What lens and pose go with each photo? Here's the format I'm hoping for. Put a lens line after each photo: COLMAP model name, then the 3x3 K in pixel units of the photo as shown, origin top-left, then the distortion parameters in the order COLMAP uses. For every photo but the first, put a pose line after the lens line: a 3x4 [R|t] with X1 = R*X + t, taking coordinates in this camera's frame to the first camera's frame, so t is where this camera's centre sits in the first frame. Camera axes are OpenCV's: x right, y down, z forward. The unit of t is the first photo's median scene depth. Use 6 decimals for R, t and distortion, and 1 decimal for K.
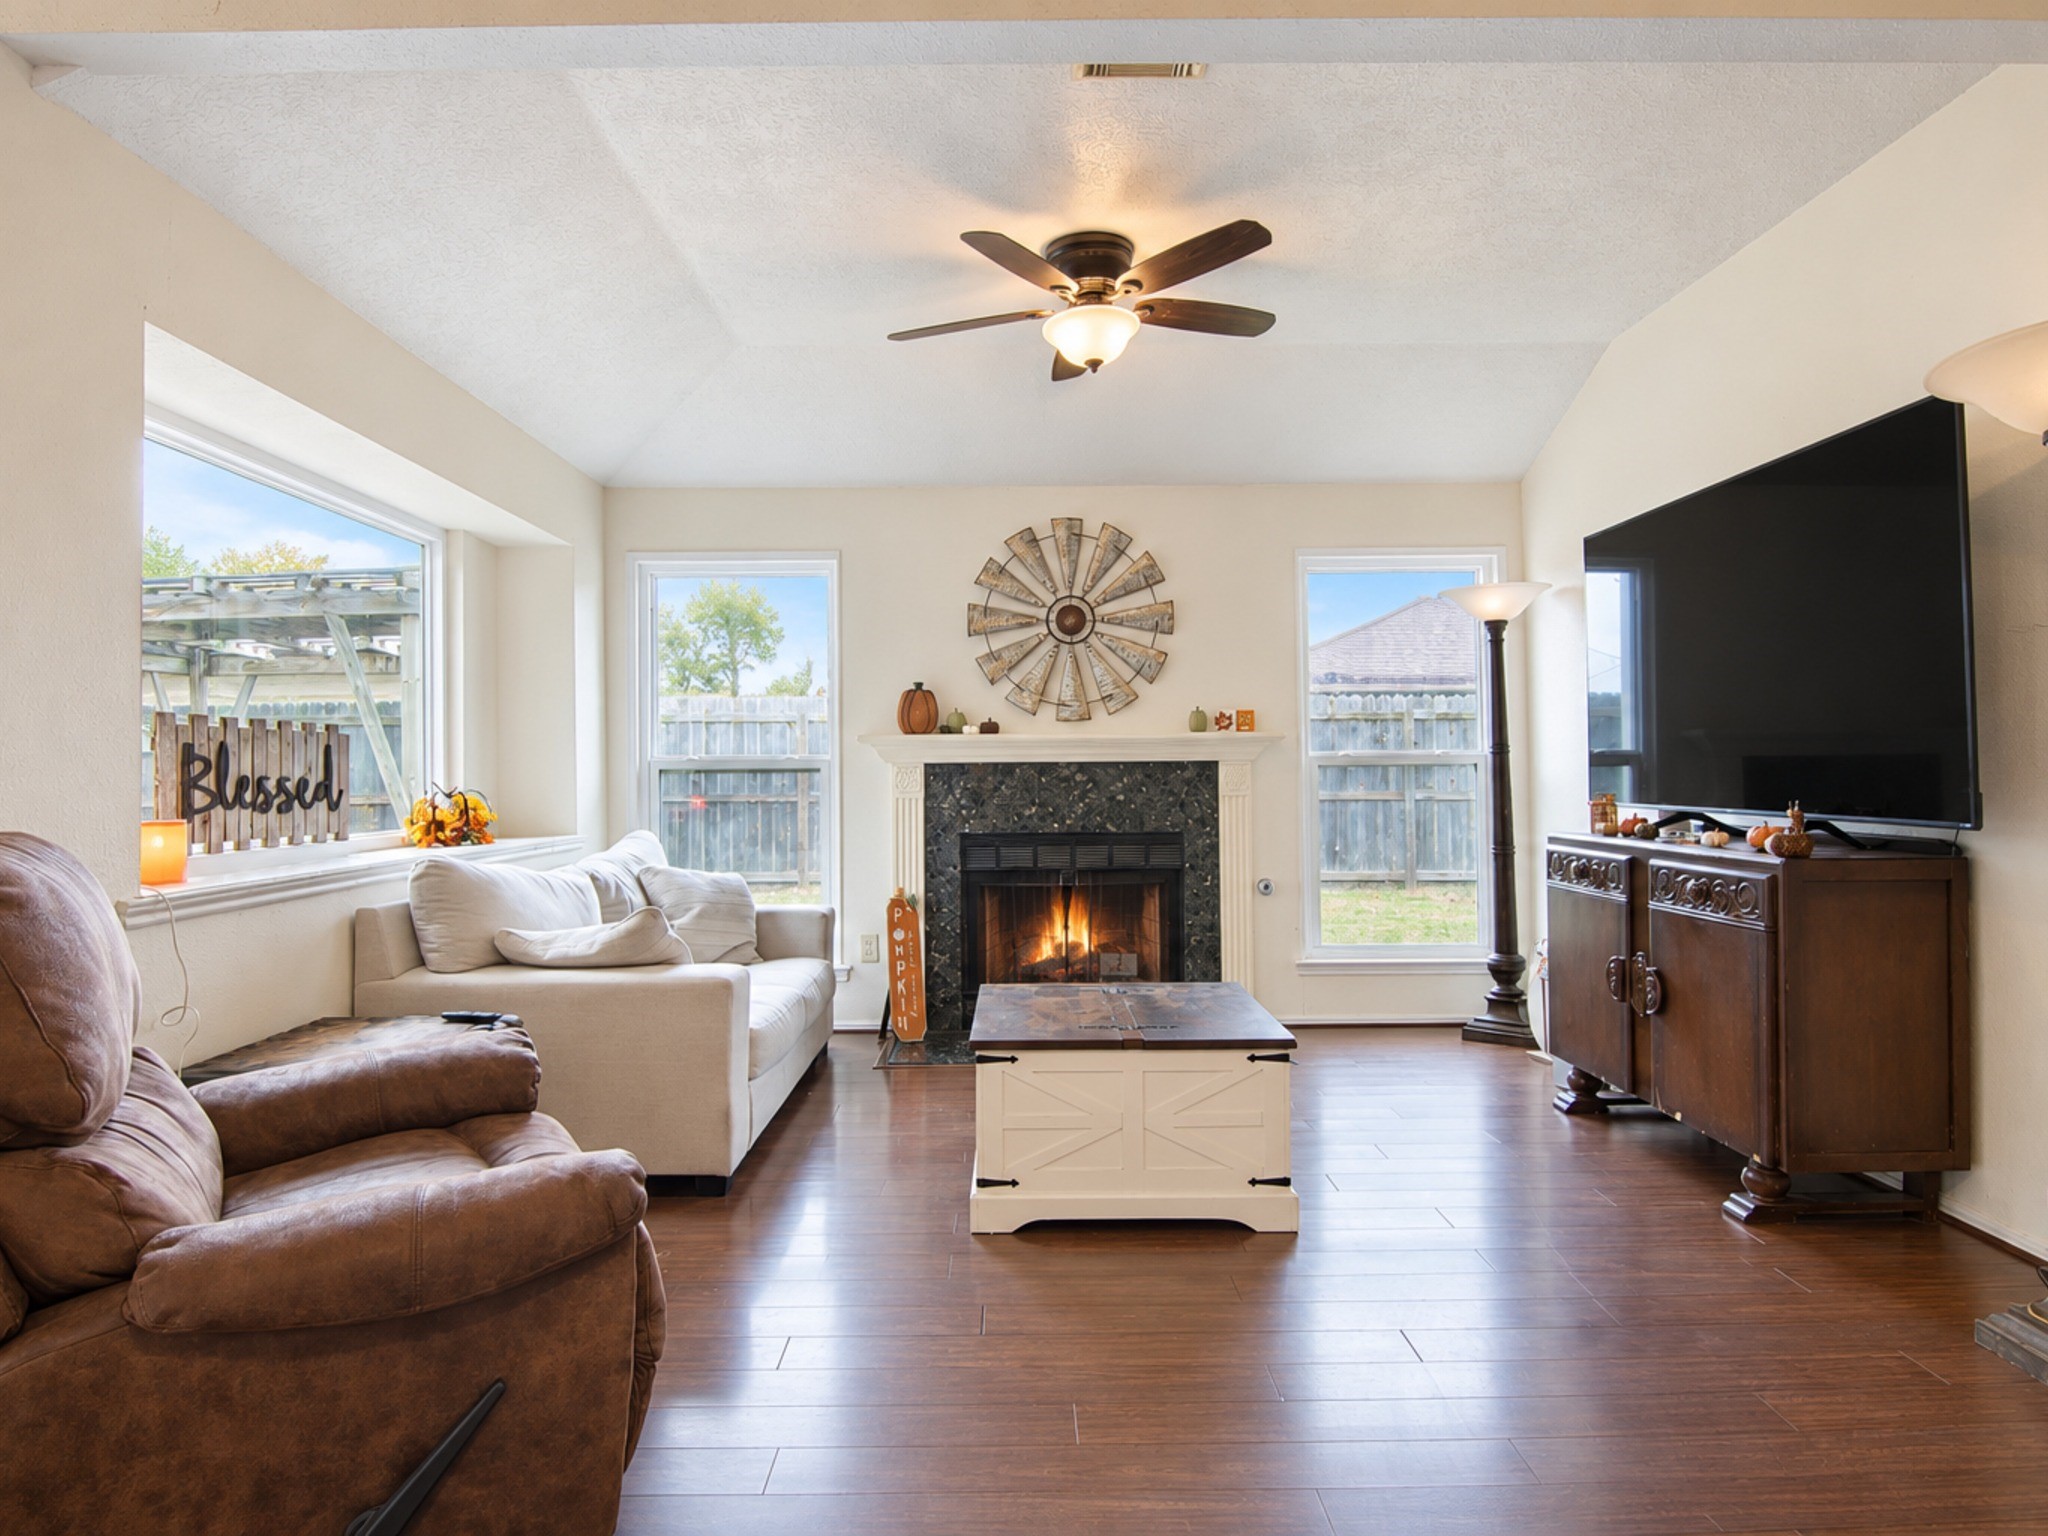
lens RADIAL K [[1198.6, 0, 981.7], [0, 1198.6, 742.8], [0, 0, 1]] dist [-0.025982, 0.001250]
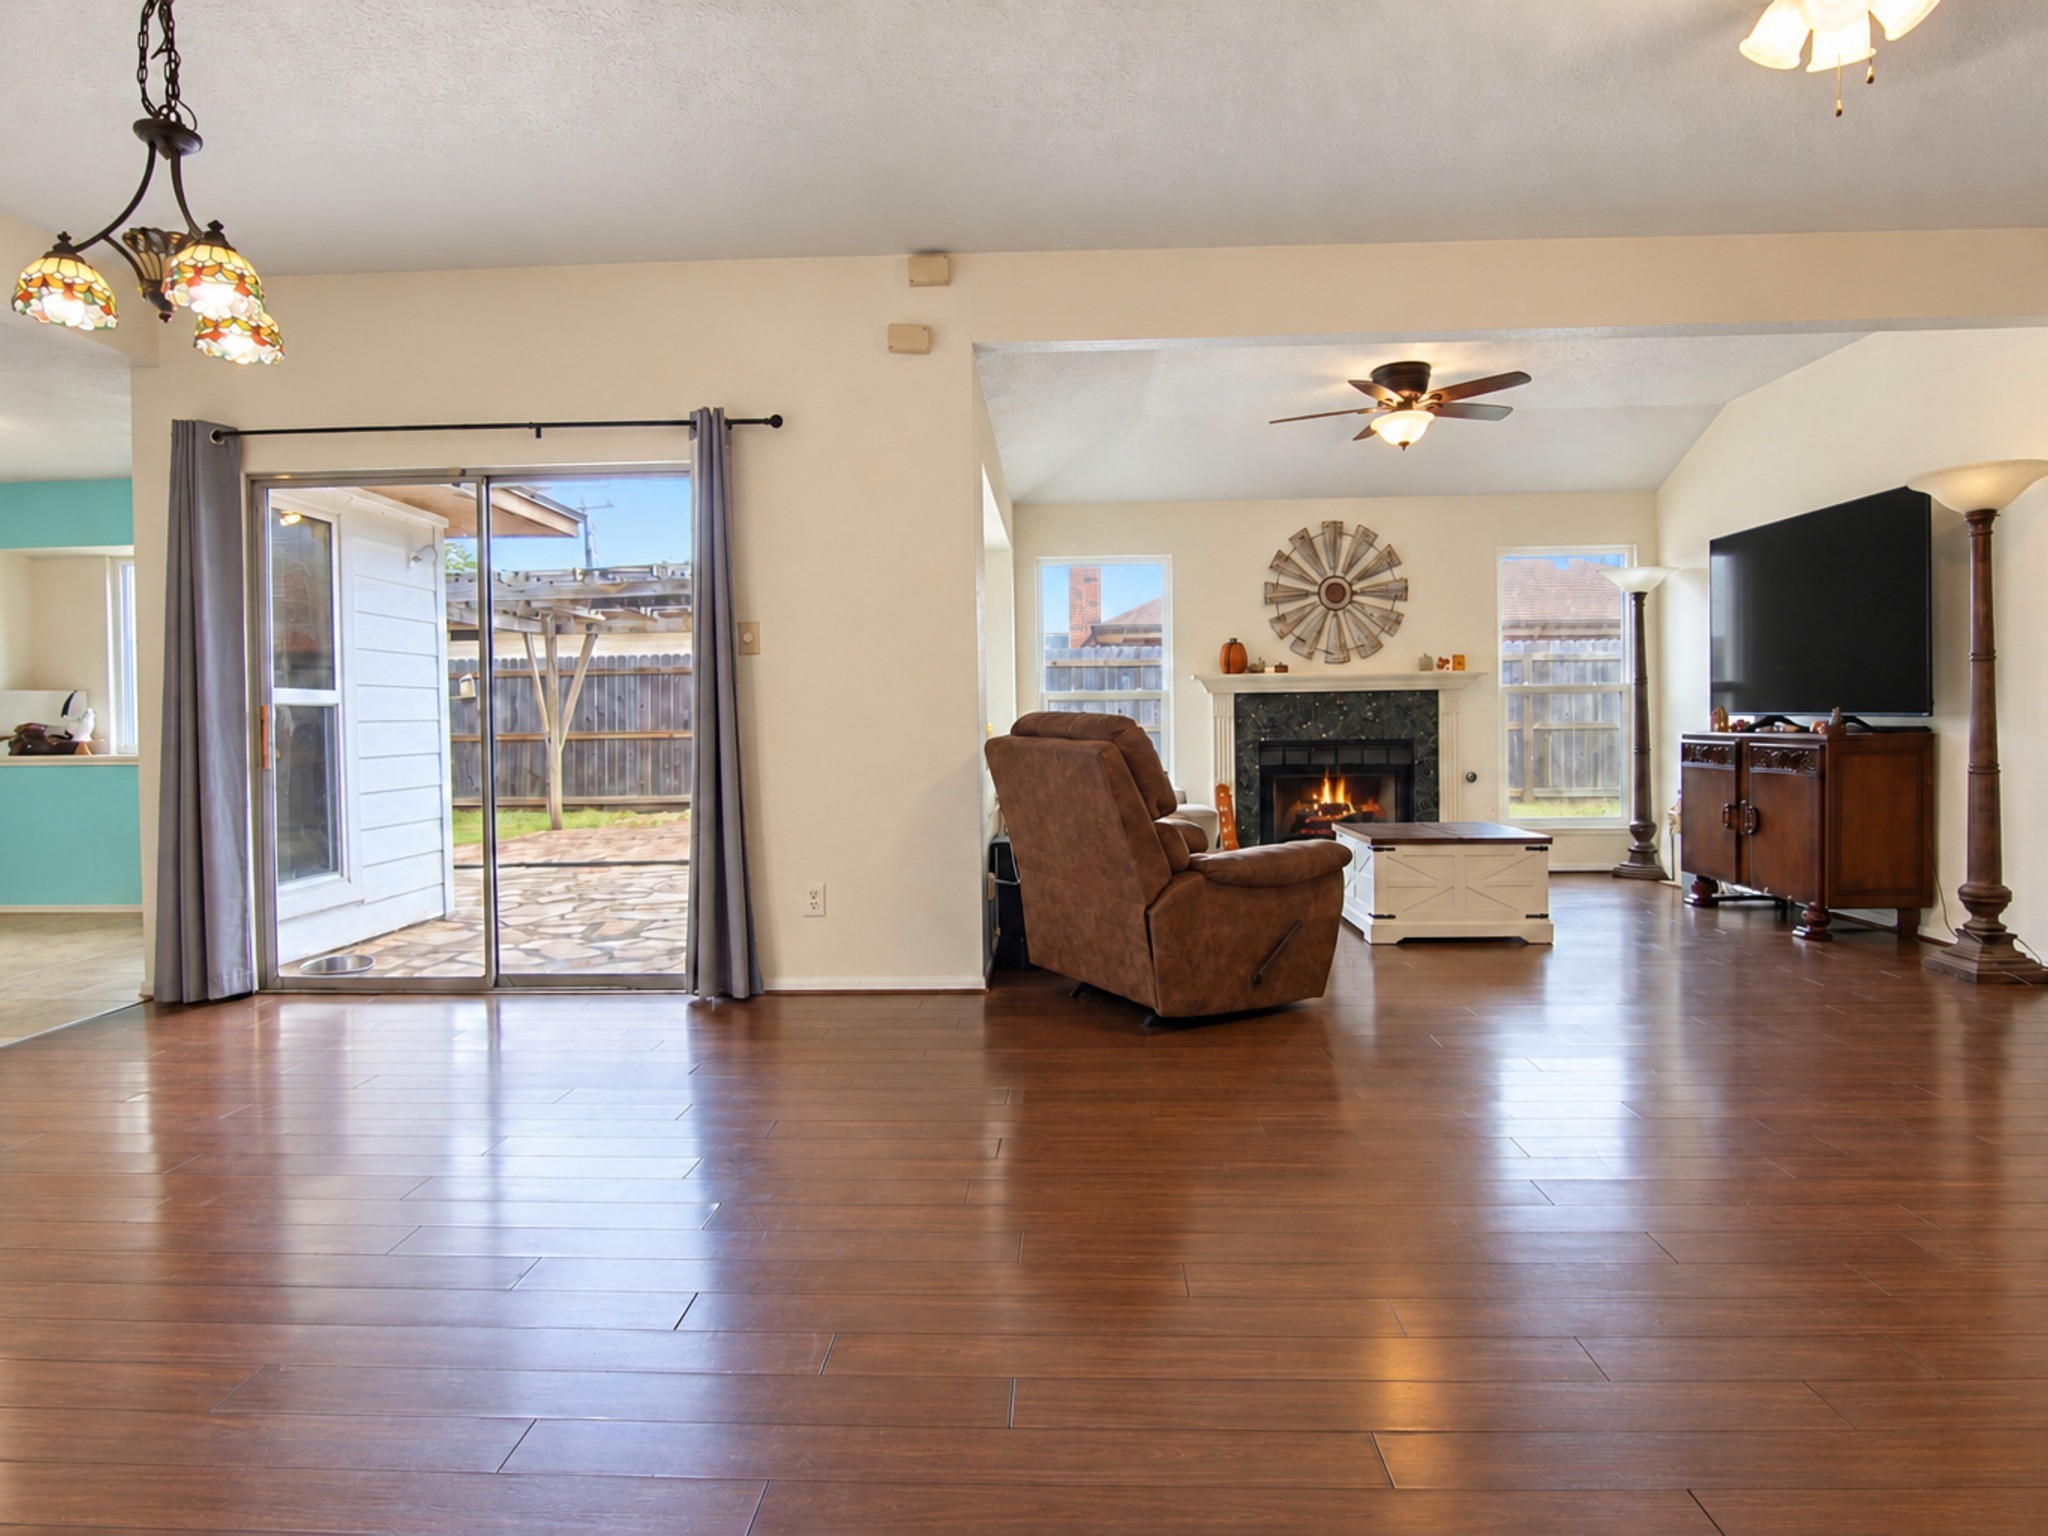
lens RADIAL K [[1198.6, 0, 981.7], [0, 1198.6, 742.8], [0, 0, 1]] dist [-0.025982, 0.001250]
pose [[0.998666, -0.006679, -0.051202, -0.280876], [0.009141, 0.998805, 0.048000, 0.004628], [0.050820, -0.048404, 0.997534, -0.466956]]
